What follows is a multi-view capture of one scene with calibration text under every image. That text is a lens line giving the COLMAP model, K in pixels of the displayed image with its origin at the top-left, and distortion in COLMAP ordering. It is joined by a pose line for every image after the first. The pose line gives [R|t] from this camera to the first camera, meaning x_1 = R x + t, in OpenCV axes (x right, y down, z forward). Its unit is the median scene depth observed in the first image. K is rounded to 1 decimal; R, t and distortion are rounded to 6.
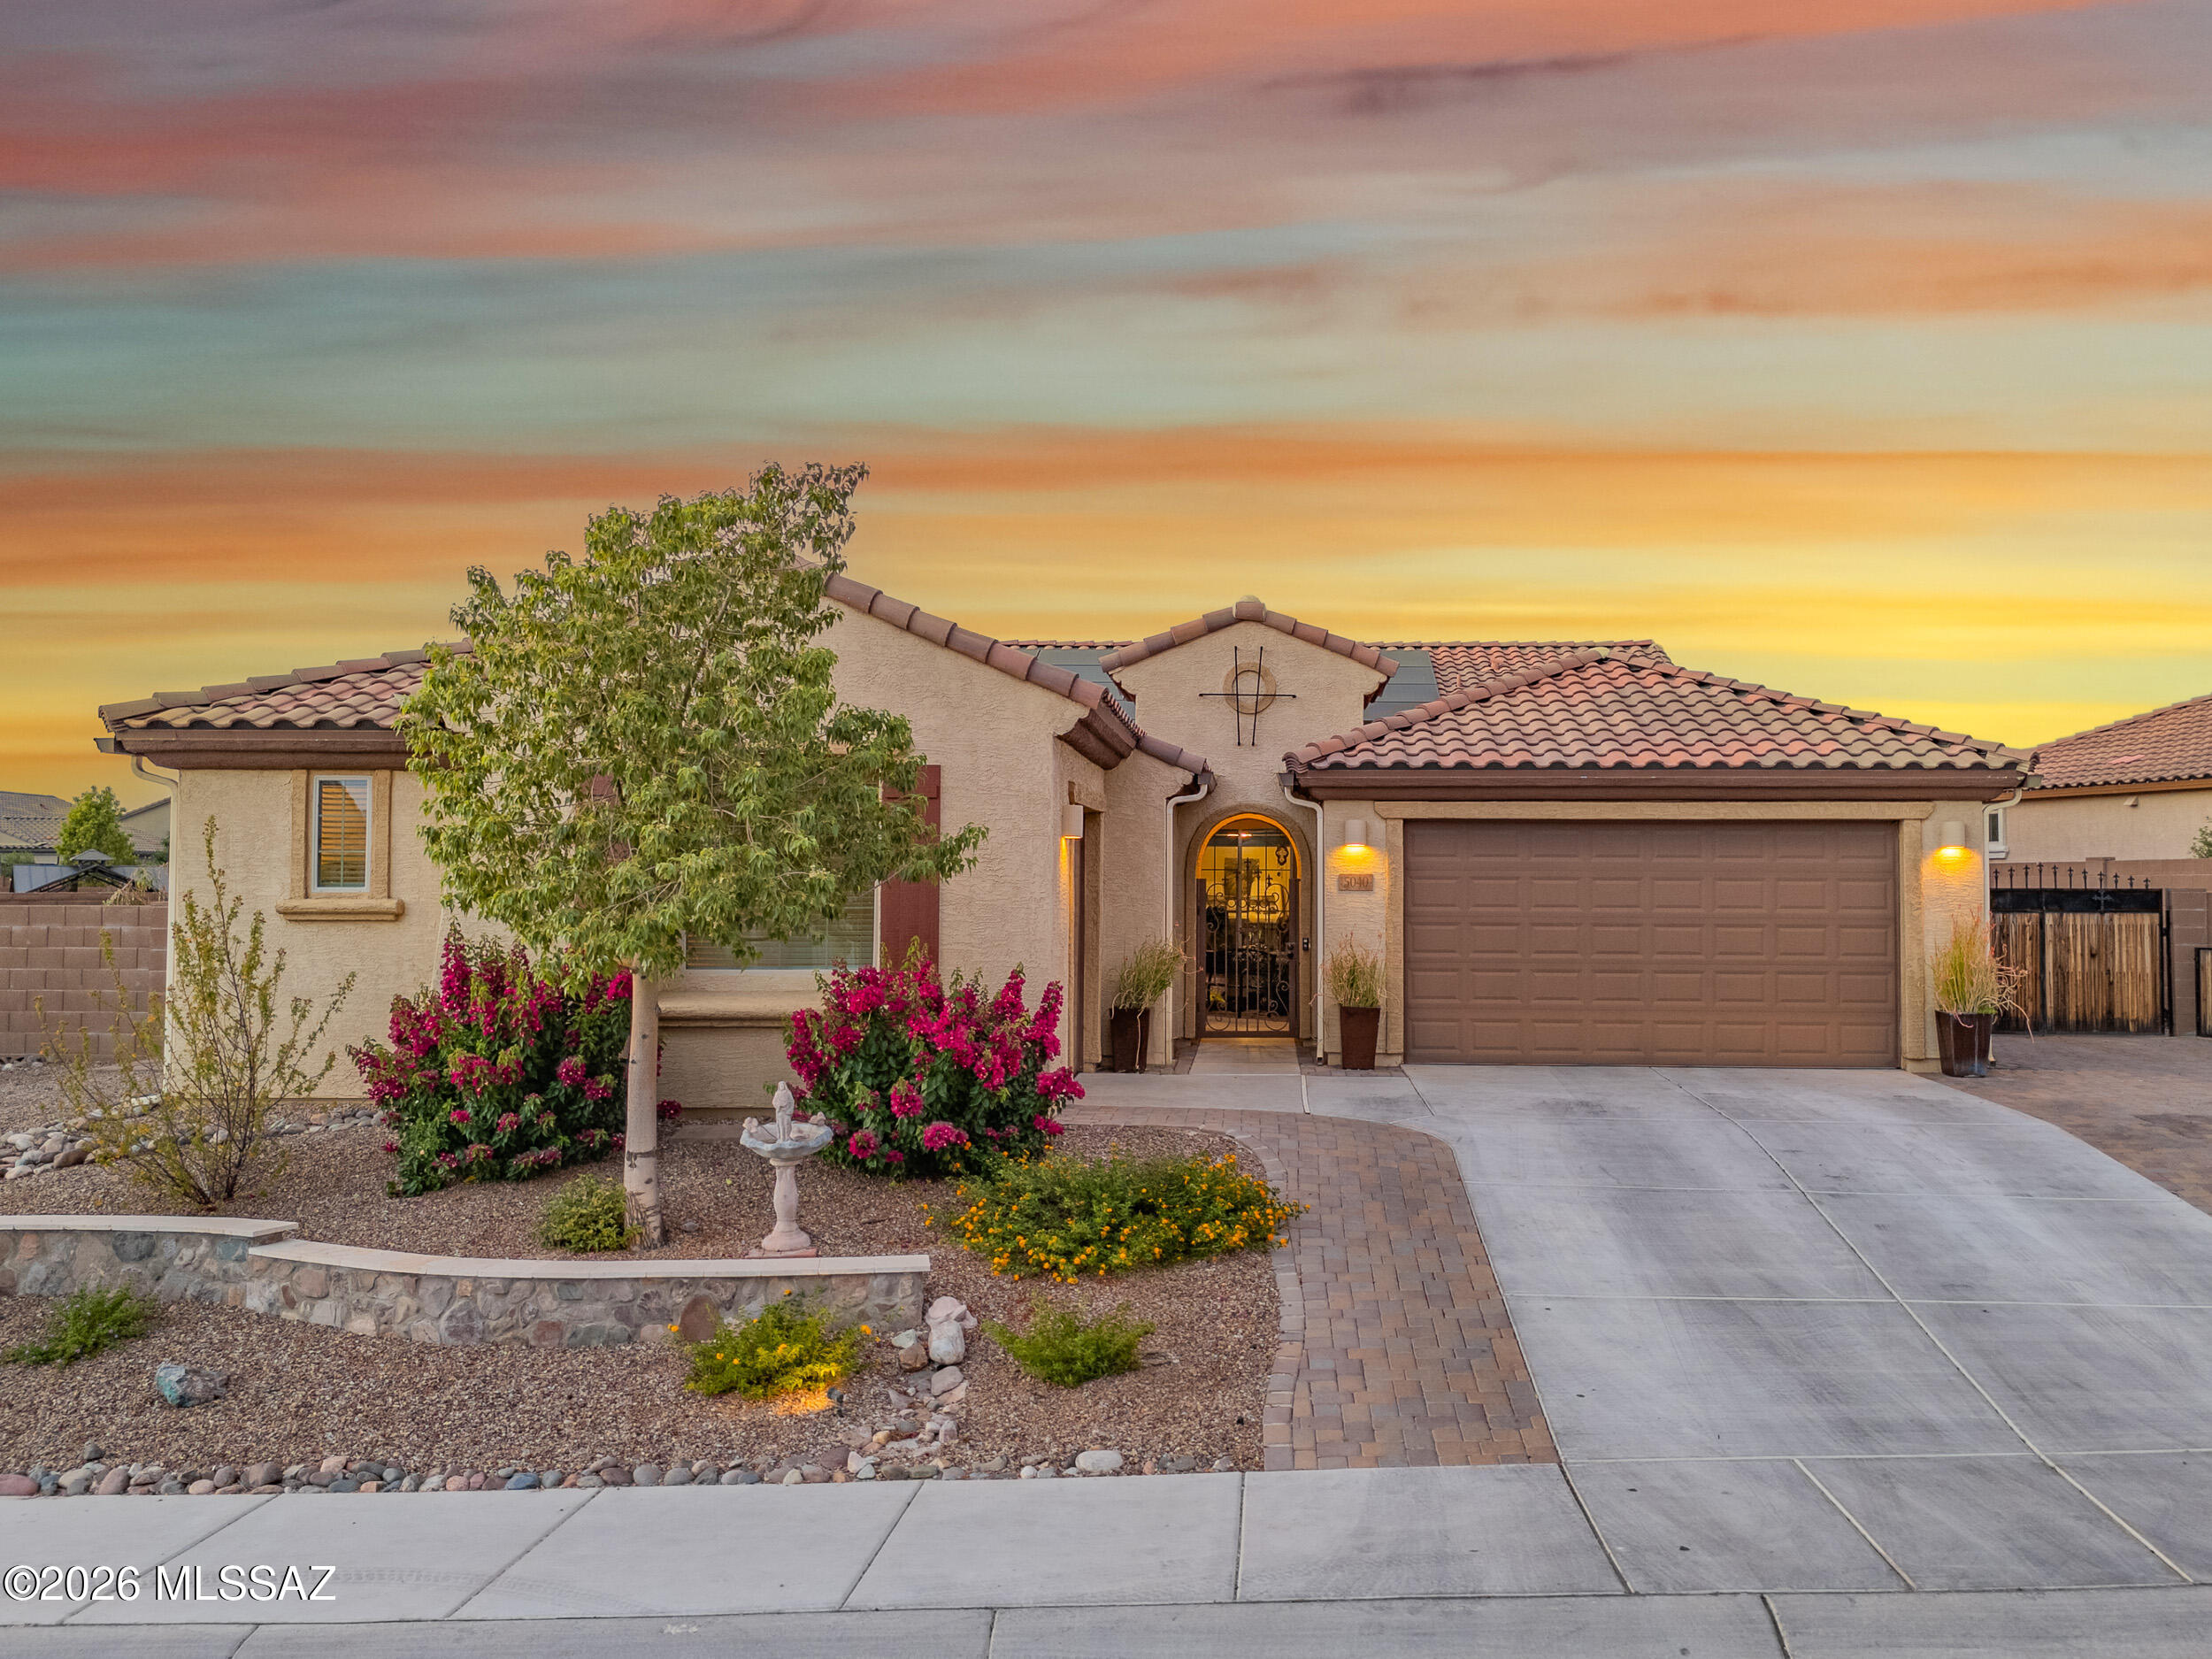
lens RADIAL K [[2001.8, 0, 1145.8], [0, 2001.8, 834.8], [0, 0, 1]] dist [0.075318, -0.079344]
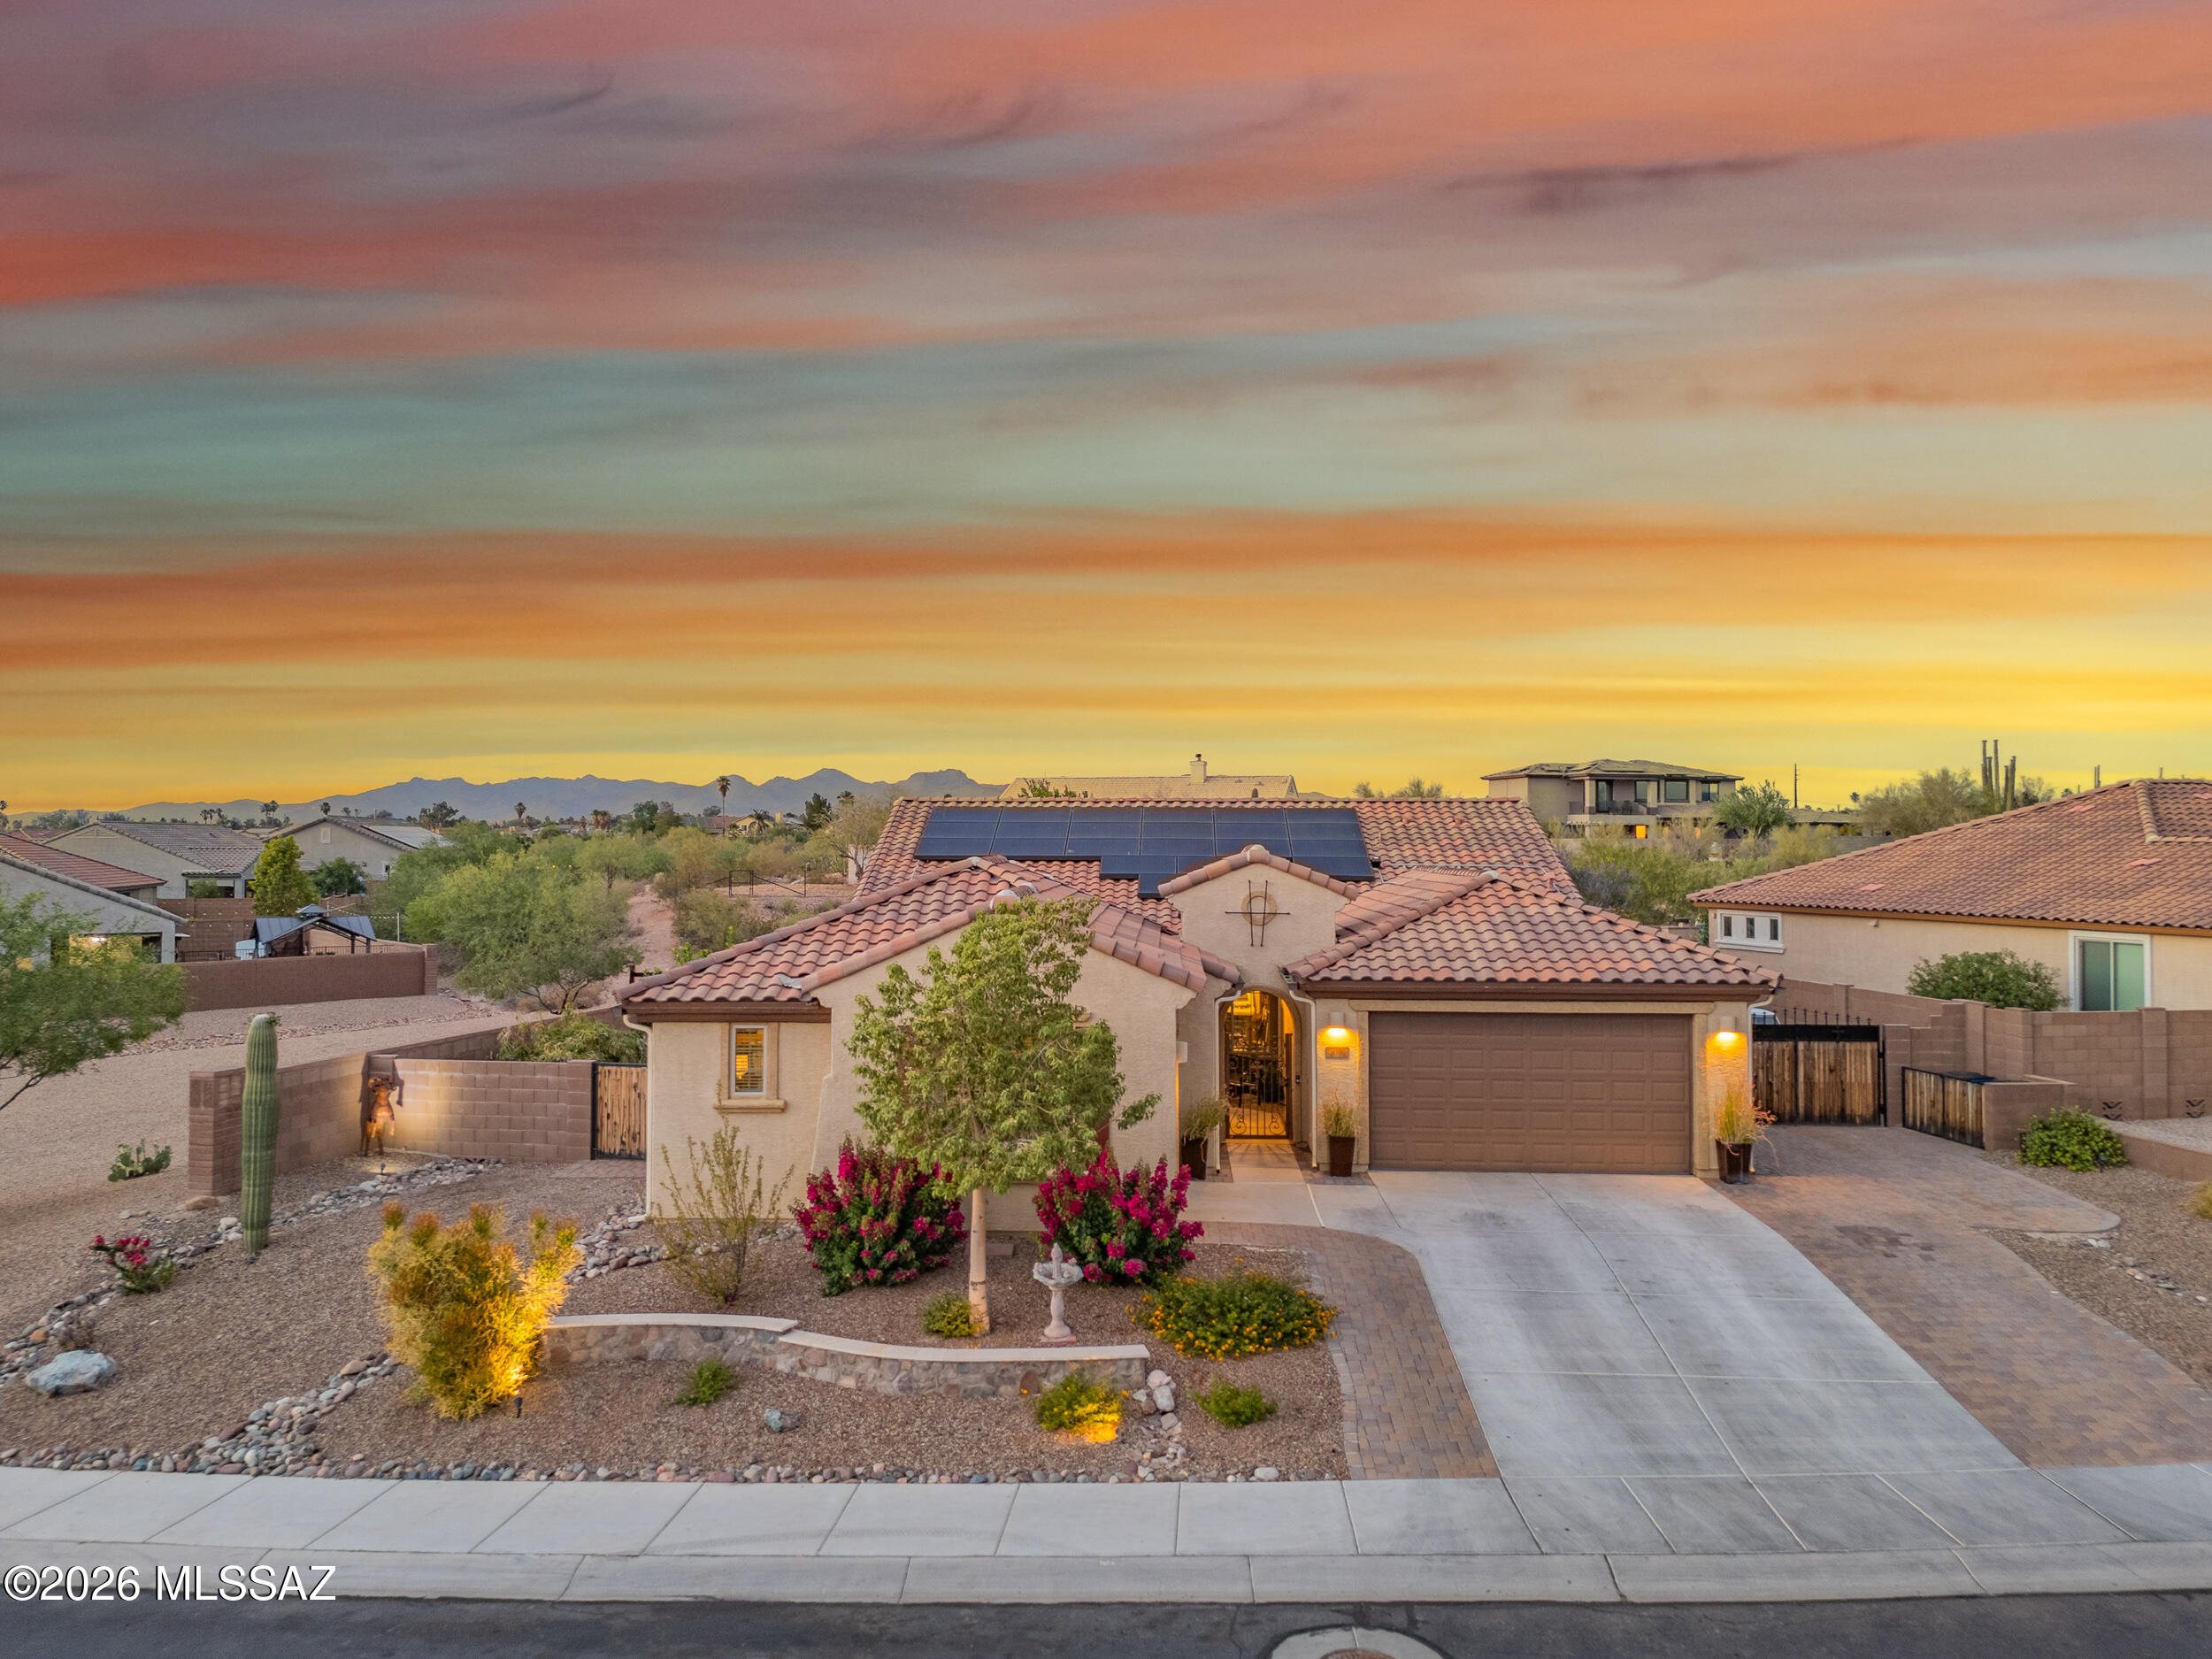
lens RADIAL K [[1888.7, 0, 965.6], [0, 1888.7, 787.9], [0, 0, 1]] dist [0.079683, -0.062349]
pose [[0.999702, -0.002285, -0.024319, -0.223658], [0.003069, 0.999476, 0.032235, -0.350205], [0.024233, -0.032300, 0.999184, -0.711369]]
